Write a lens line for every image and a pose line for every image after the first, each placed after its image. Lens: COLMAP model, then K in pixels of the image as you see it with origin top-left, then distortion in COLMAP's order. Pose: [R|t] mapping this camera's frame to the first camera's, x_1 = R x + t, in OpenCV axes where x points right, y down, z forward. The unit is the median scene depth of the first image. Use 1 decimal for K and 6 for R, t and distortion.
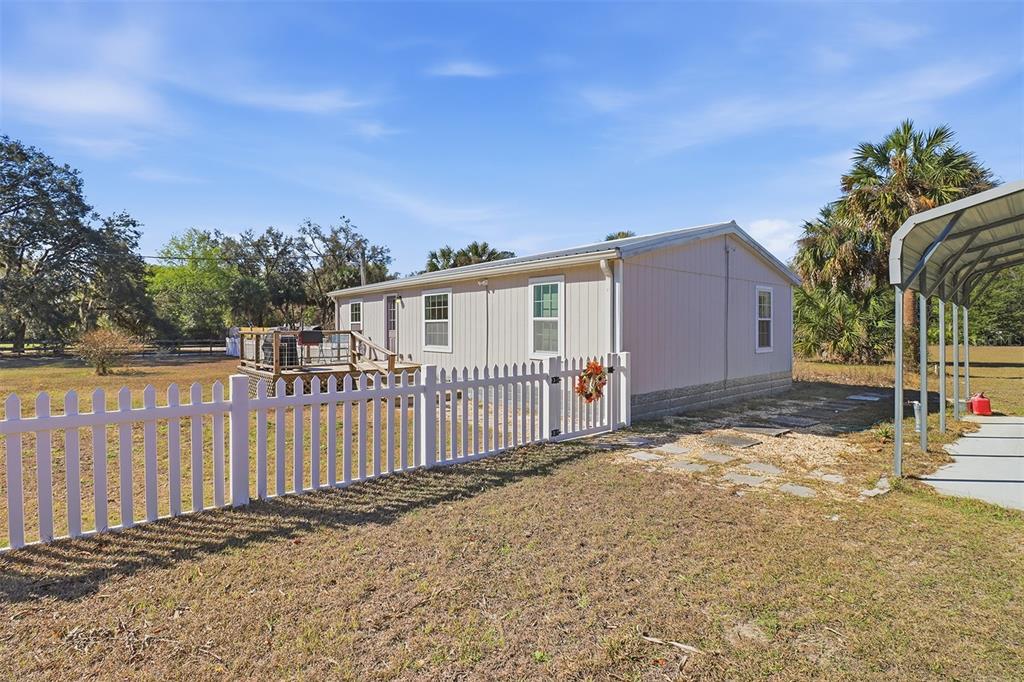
lens RADIAL K [[481.7, 0, 513.1], [0, 481.7, 322.4], [0, 0, 1]] dist [0.000110, -0.011757]
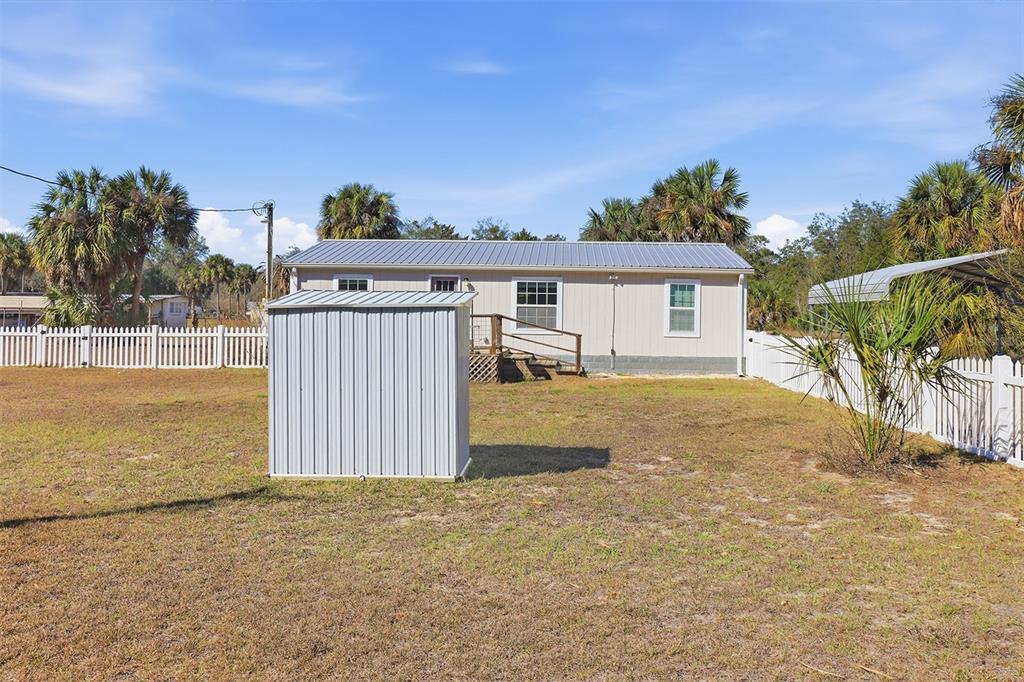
lens RADIAL K [[817.4, 0, 512.0], [0, 817.4, 341.0], [0, 0, 1]] dist [0.012802, -0.000727]
pose [[0.696057, -0.012398, 0.717880, -1.535155], [-0.025319, 0.998805, 0.041799, 0.000642], [-0.717540, -0.047270, 0.694911, -0.250672]]
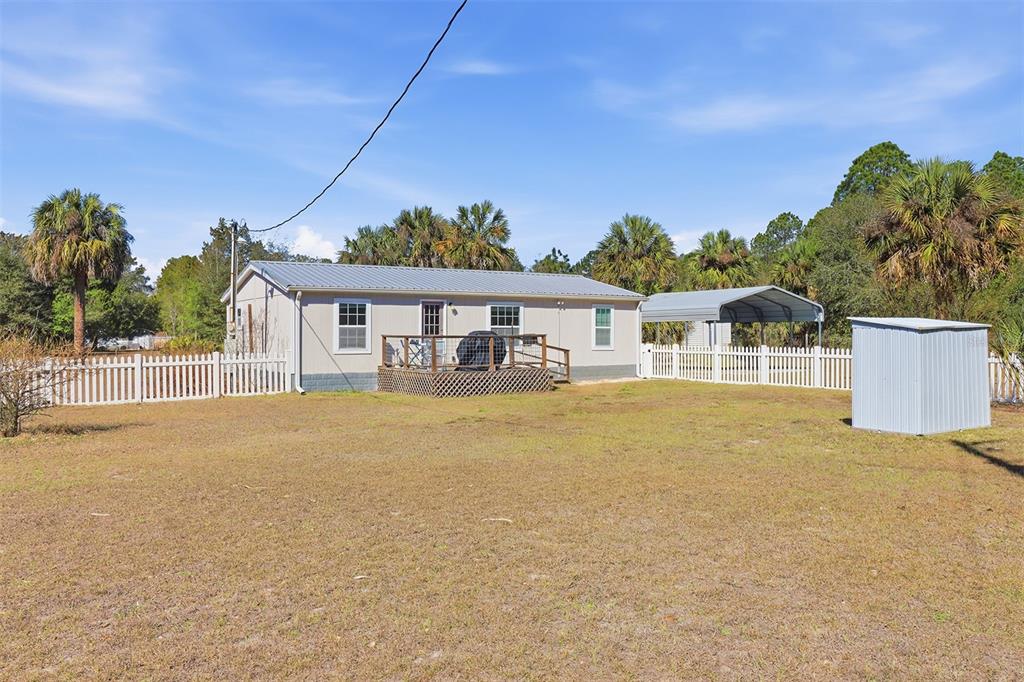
lens RADIAL K [[817.4, 0, 512.0], [0, 817.4, 341.0], [0, 0, 1]] dist [0.012802, -0.000727]
pose [[0.150367, -0.005868, 0.988613, -2.299223], [-0.009588, 0.999927, 0.007394, 0.018288], [-0.988584, -0.010591, 0.150300, 0.661524]]
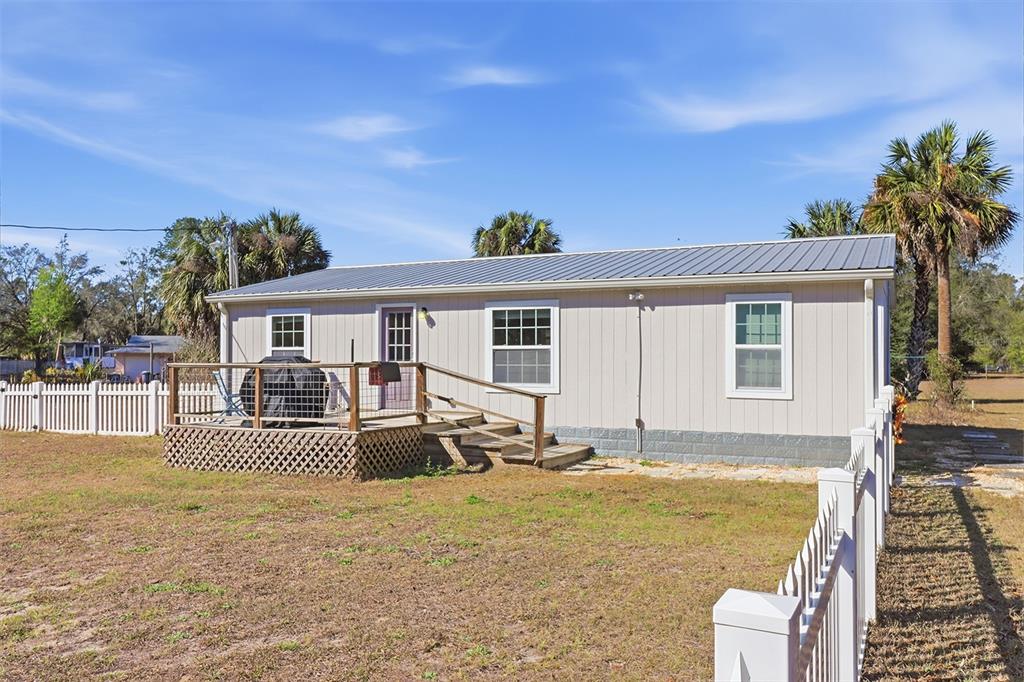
lens RADIAL K [[817.4, 0, 512.0], [0, 817.4, 341.0], [0, 0, 1]] dist [0.012802, -0.000727]
pose [[0.915048, 0.011447, 0.403183, -0.641028], [-0.007490, 0.999907, -0.011390, 0.001366], [-0.403276, 0.007403, 0.915049, -0.053724]]
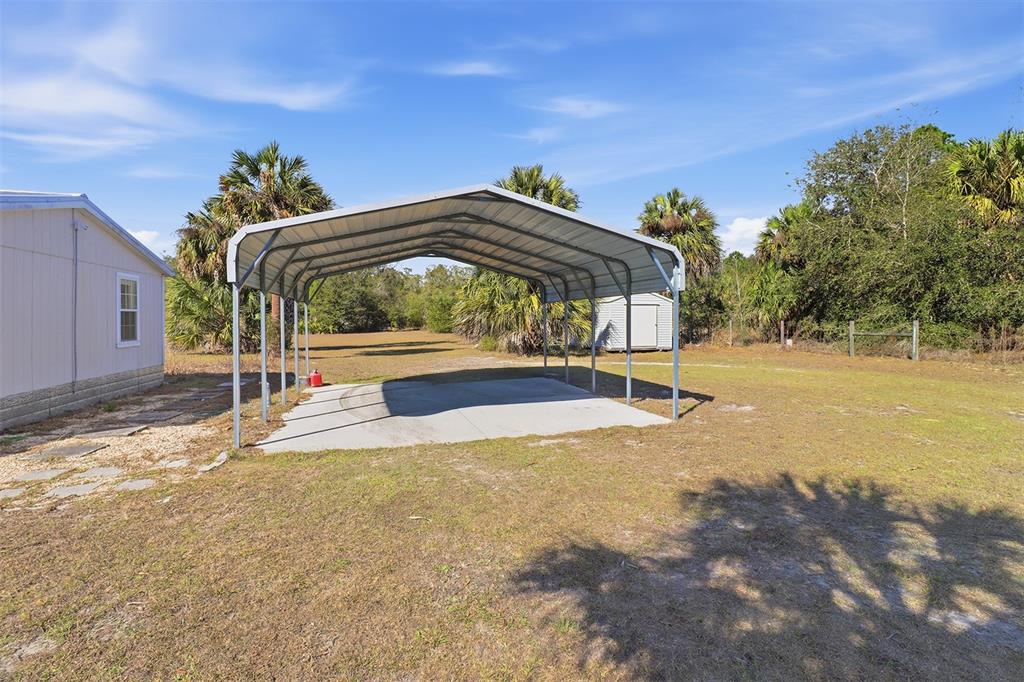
lens RADIAL K [[481.7, 0, 513.1], [0, 481.7, 322.4], [0, 0, 1]] dist [0.000110, -0.011757]
pose [[0.429636, -0.003333, 0.902996, 0.015739], [-0.011872, 0.999886, 0.009340, -0.000831], [-0.902924, -0.014733, 0.429548, -0.046677]]
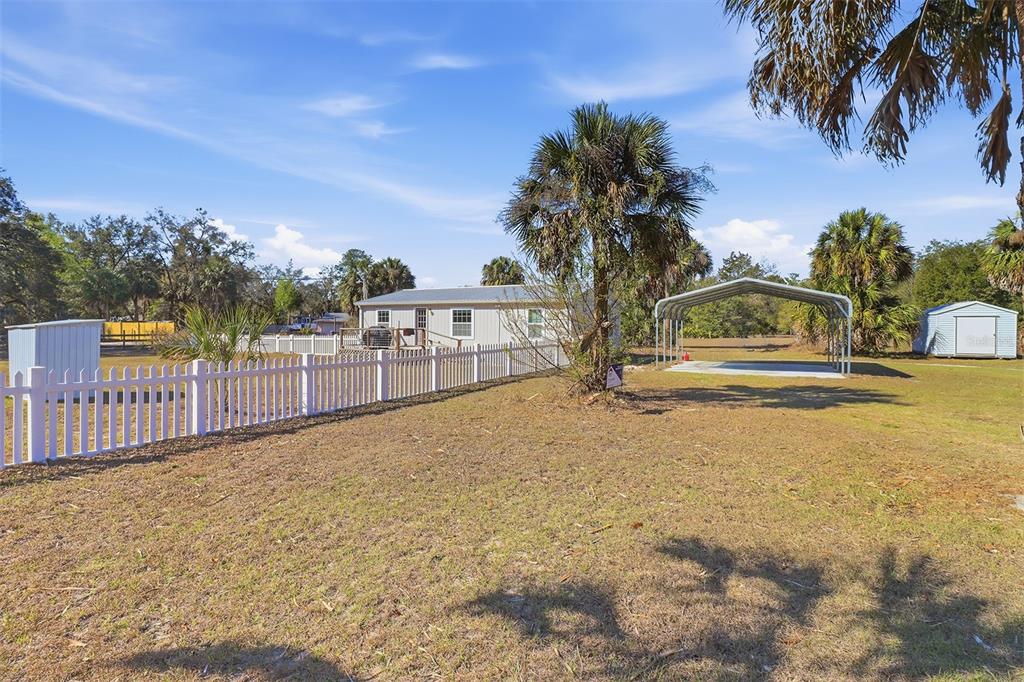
lens RADIAL K [[475.3, 0, 516.6], [0, 475.3, 327.0], [0, 0, 1]] dist [0.000923, -0.013029]
pose [[0.934229, 0.005338, 0.356634, -0.635731], [-0.011747, 0.999806, 0.015808, -0.020255], [-0.356481, -0.018957, 0.934110, -0.855892]]
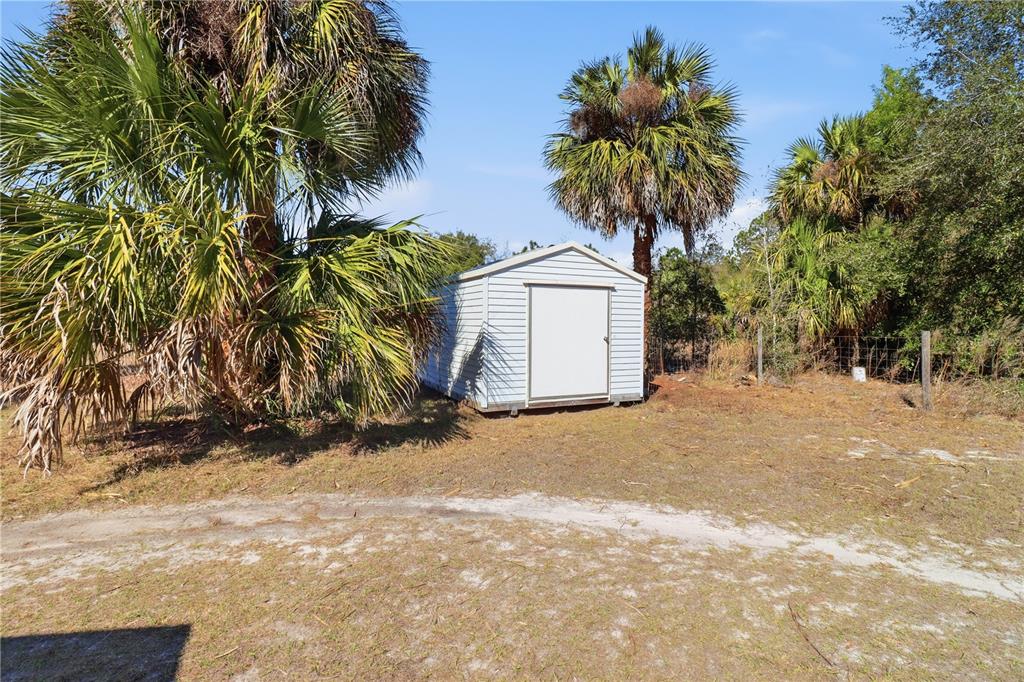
lens RADIAL K [[481.7, 0, 513.1], [0, 481.7, 322.4], [0, 0, 1]] dist [0.000110, -0.011757]
pose [[0.298636, 0.003855, 0.954359, 1.178042], [-0.022943, 0.999732, 0.003141, -0.004532], [-0.954091, -0.022834, 0.298644, 0.168167]]
